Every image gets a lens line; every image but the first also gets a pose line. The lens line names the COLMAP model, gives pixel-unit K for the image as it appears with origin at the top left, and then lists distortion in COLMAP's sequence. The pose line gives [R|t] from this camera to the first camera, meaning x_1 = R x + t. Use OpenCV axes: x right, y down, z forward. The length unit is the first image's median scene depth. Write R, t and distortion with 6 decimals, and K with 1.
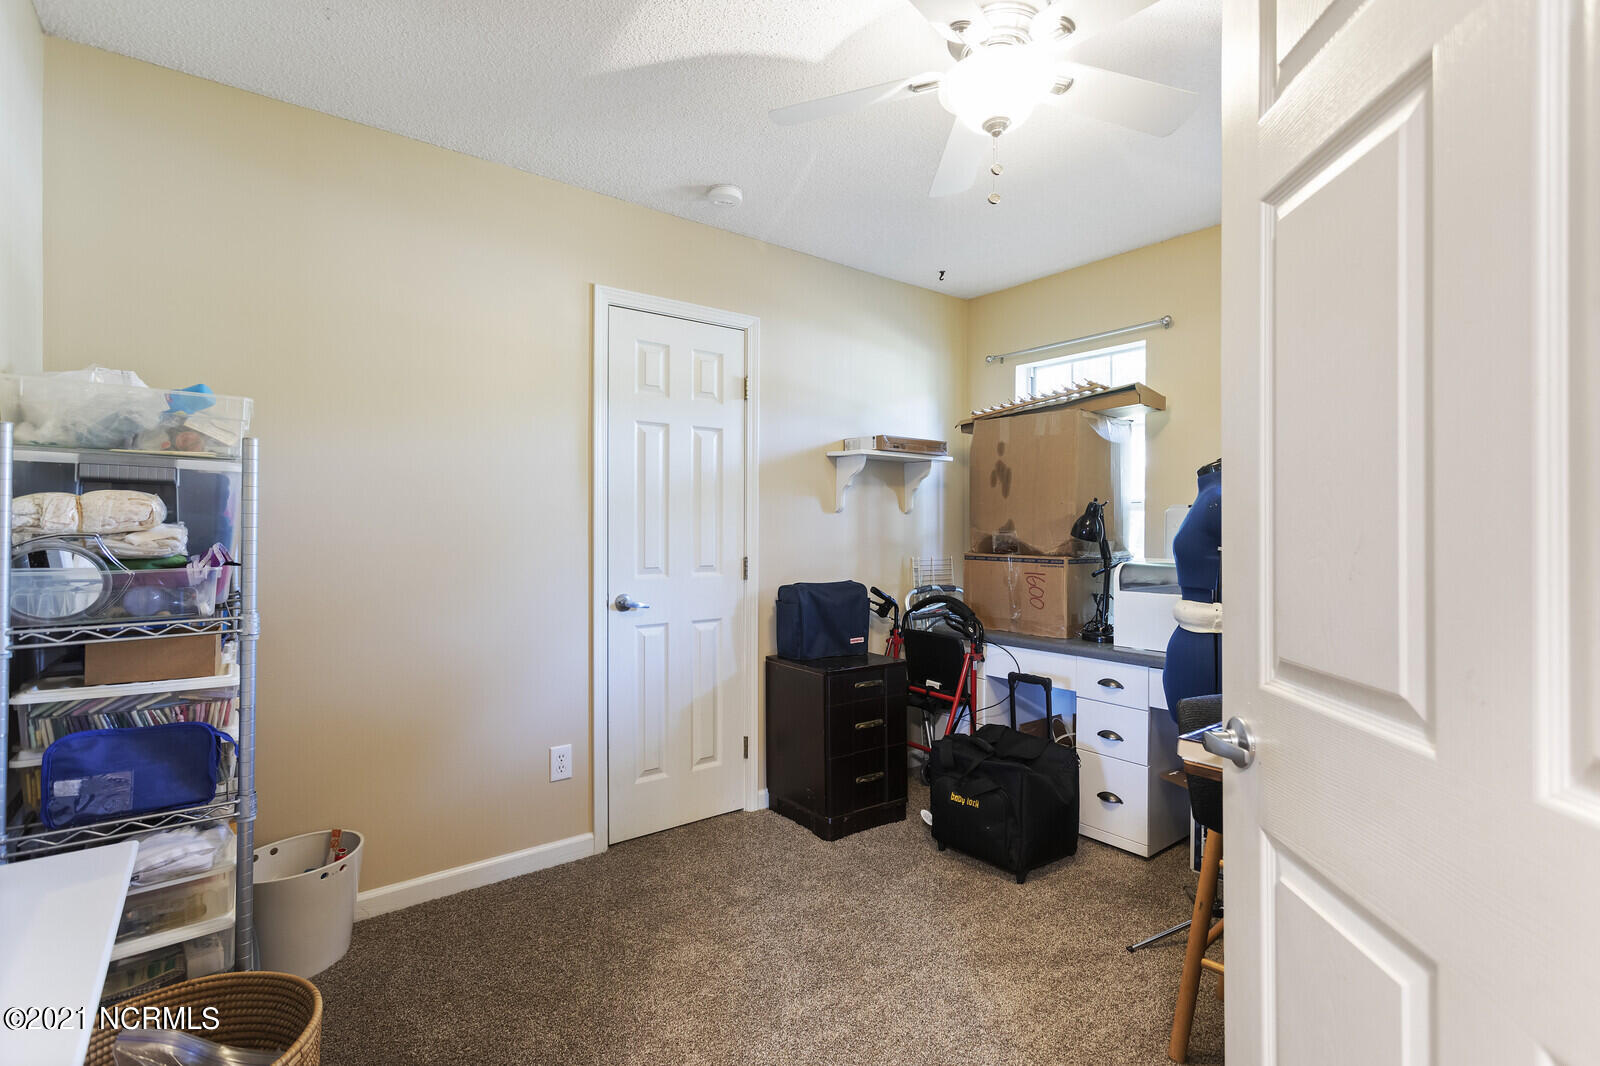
lens RADIAL K [[756.0, 0, 799.9], [0, 756.0, 526.1], [0, 0, 1]] dist [0.001282, 0.000217]
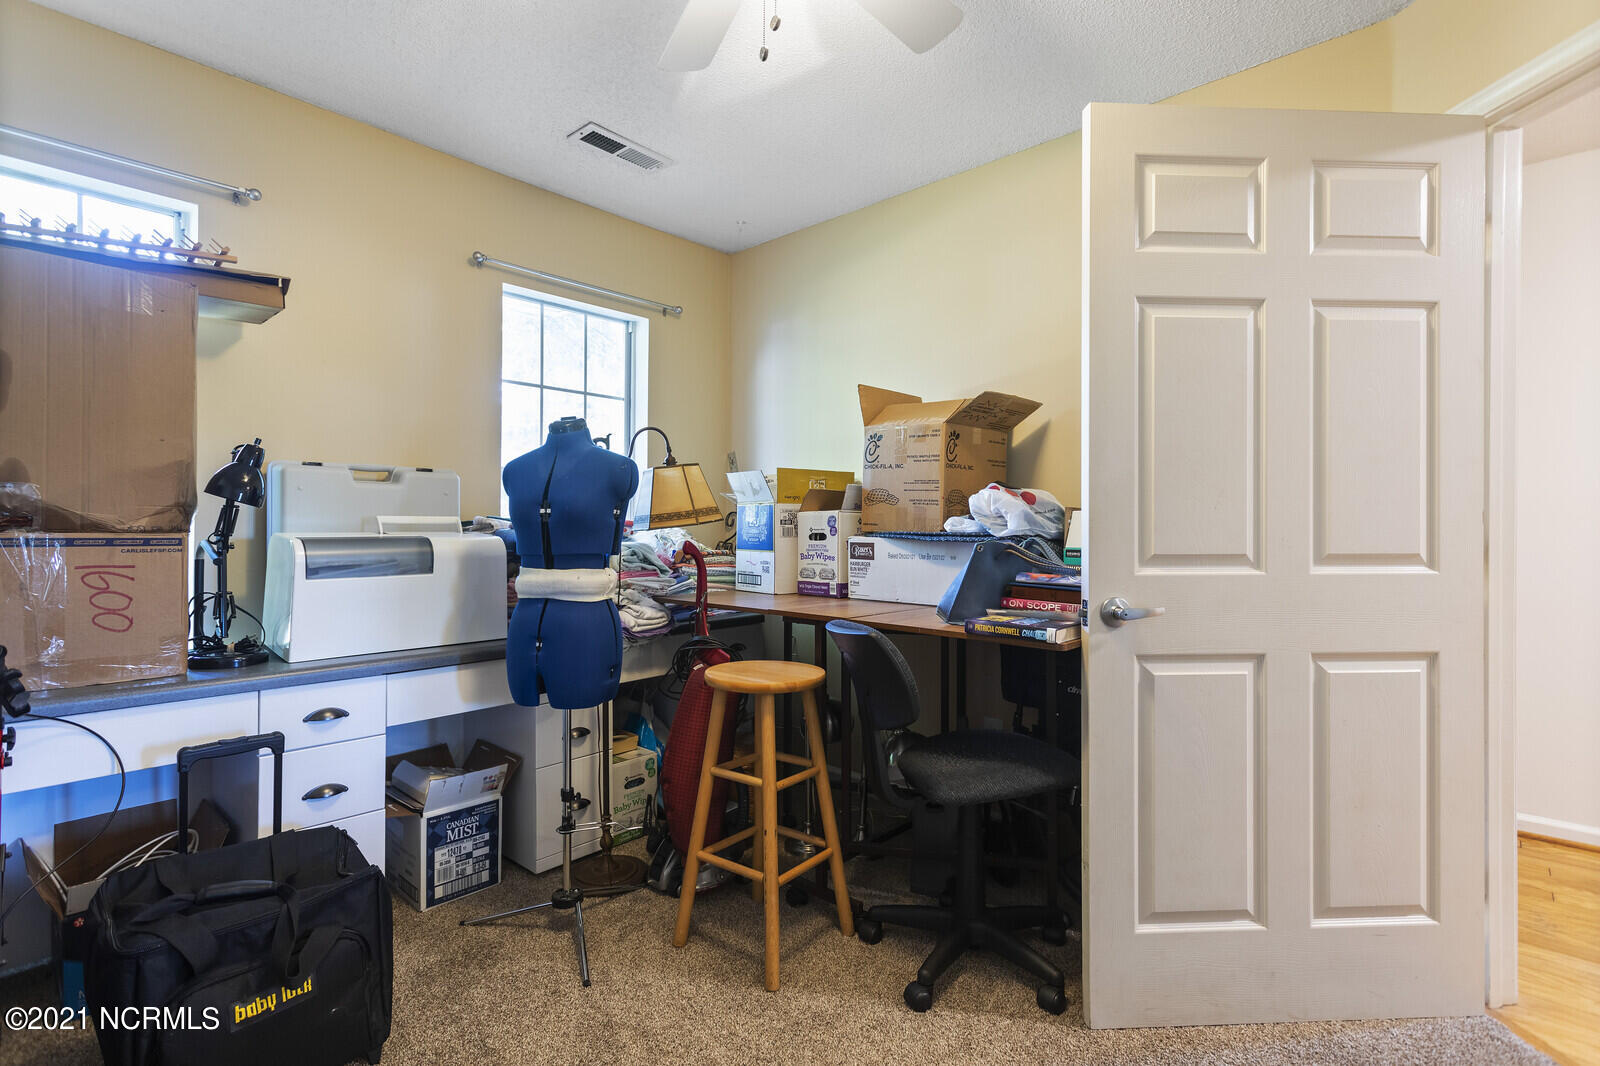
lens RADIAL K [[756.0, 0, 799.9], [0, 756.0, 526.1], [0, 0, 1]] dist [0.001282, 0.000217]
pose [[-0.172578, -0.002241, 0.984993, -0.292620], [-0.007089, 0.999974, 0.001033, 0.031075], [-0.984970, -0.006804, -0.172589, 0.620160]]
